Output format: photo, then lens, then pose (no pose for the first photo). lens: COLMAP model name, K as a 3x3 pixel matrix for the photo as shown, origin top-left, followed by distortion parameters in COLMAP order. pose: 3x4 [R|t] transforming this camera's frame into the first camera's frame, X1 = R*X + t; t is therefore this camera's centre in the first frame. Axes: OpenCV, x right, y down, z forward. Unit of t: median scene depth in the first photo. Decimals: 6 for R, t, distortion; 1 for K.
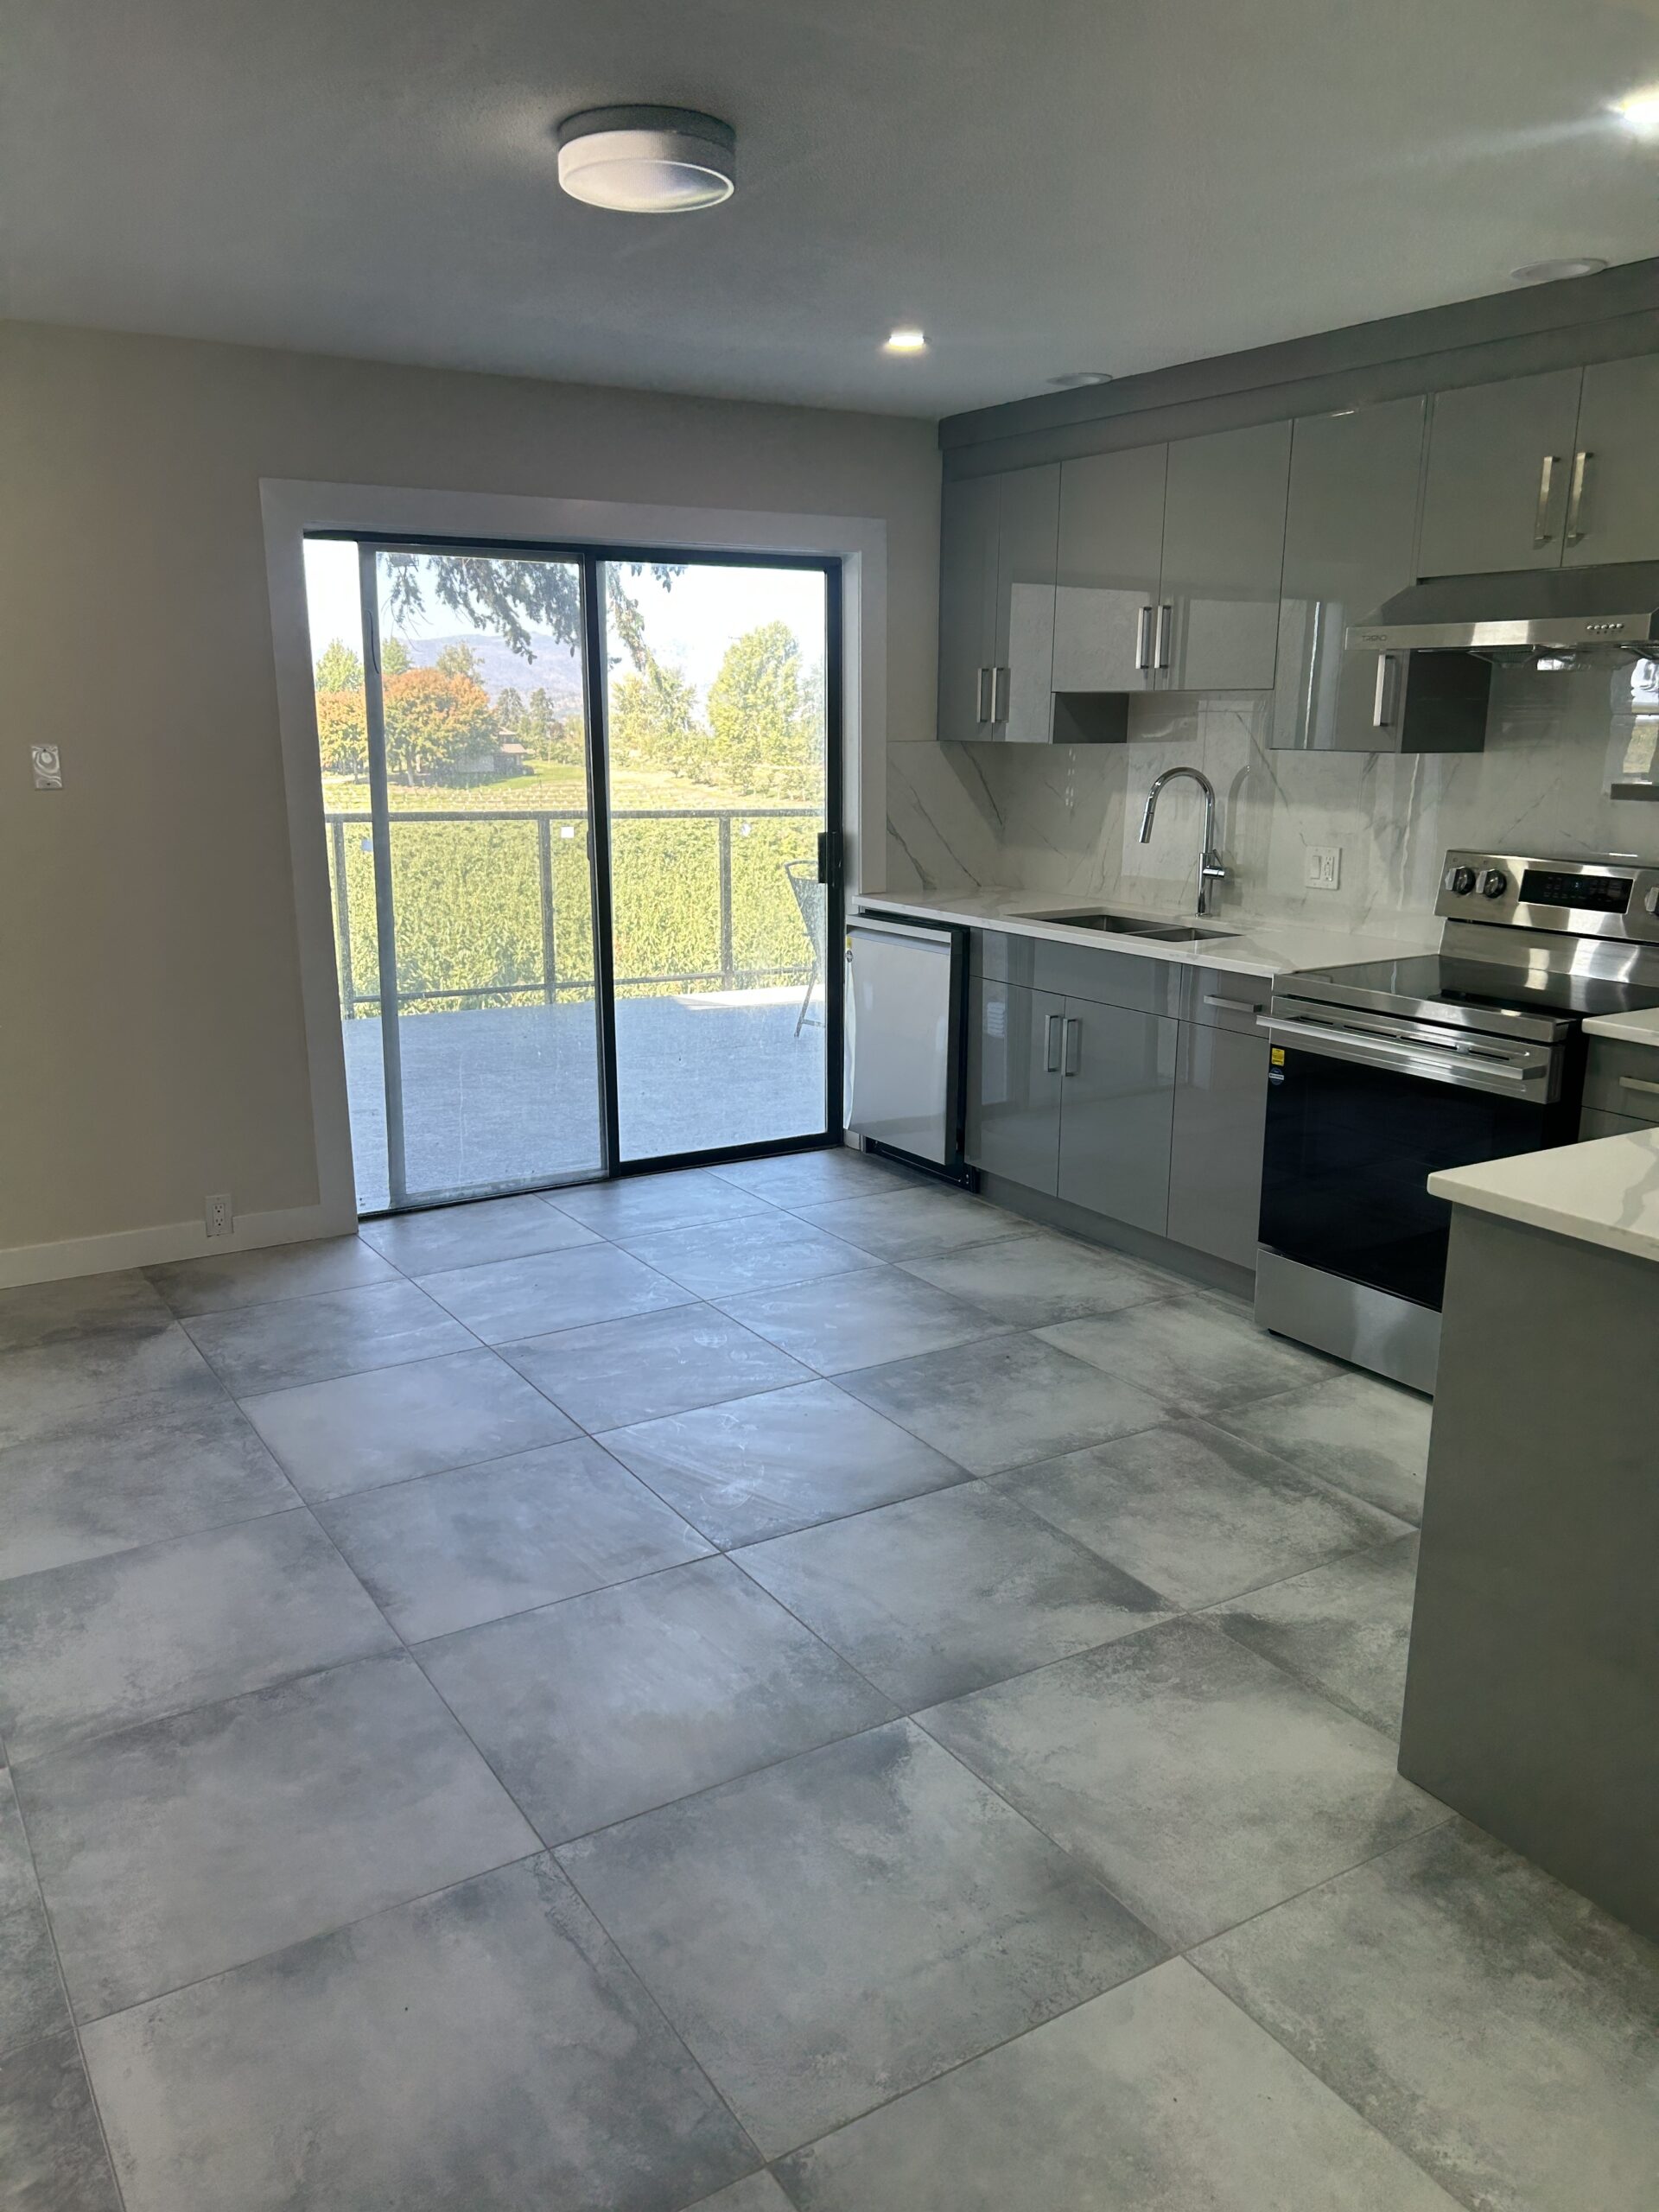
lens RADIAL K [[1656.5, 0, 805.7], [0, 1656.5, 1119.6], [0, 0, 1]] dist [0.061103, -0.075387]
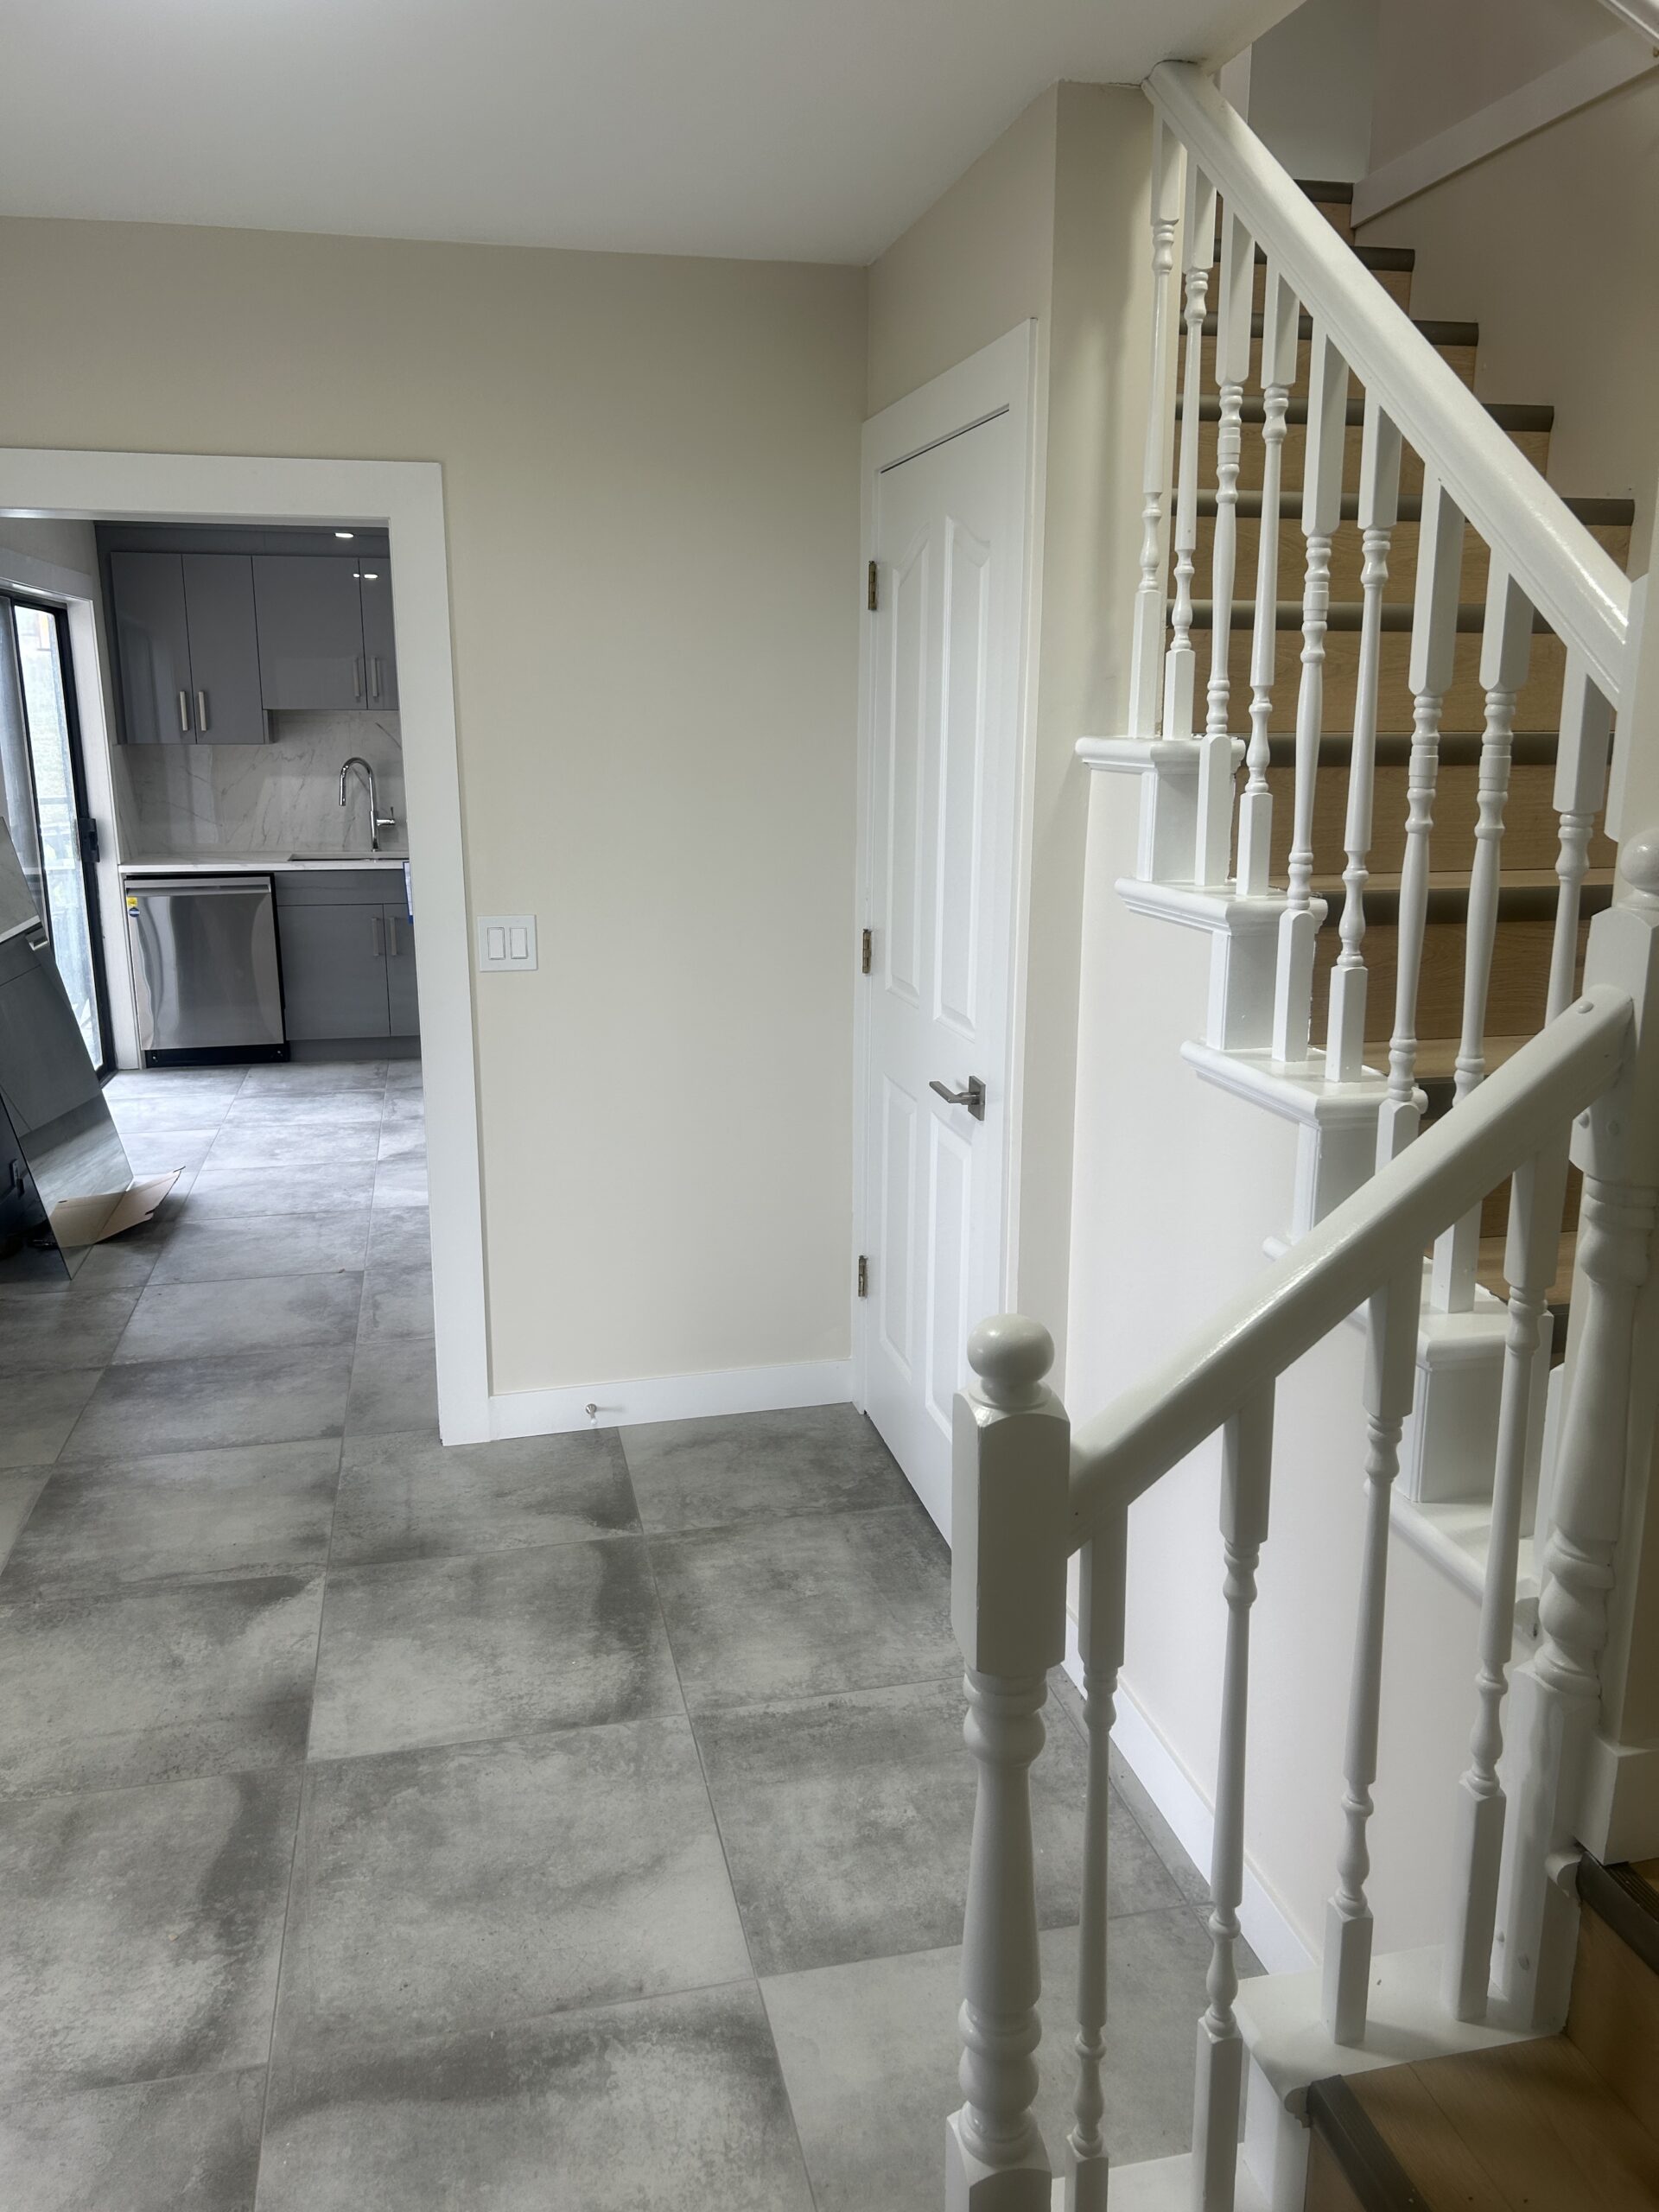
lens RADIAL K [[1656.5, 0, 813.7], [0, 1656.5, 1088.8], [0, 0, 1]] dist [0.061103, -0.075387]
pose [[0.327755, -0.216535, 0.919614, -1.543382], [0.227159, 0.962887, 0.145764, -0.055942], [-0.917047, 0.161123, 0.364779, 0.107636]]
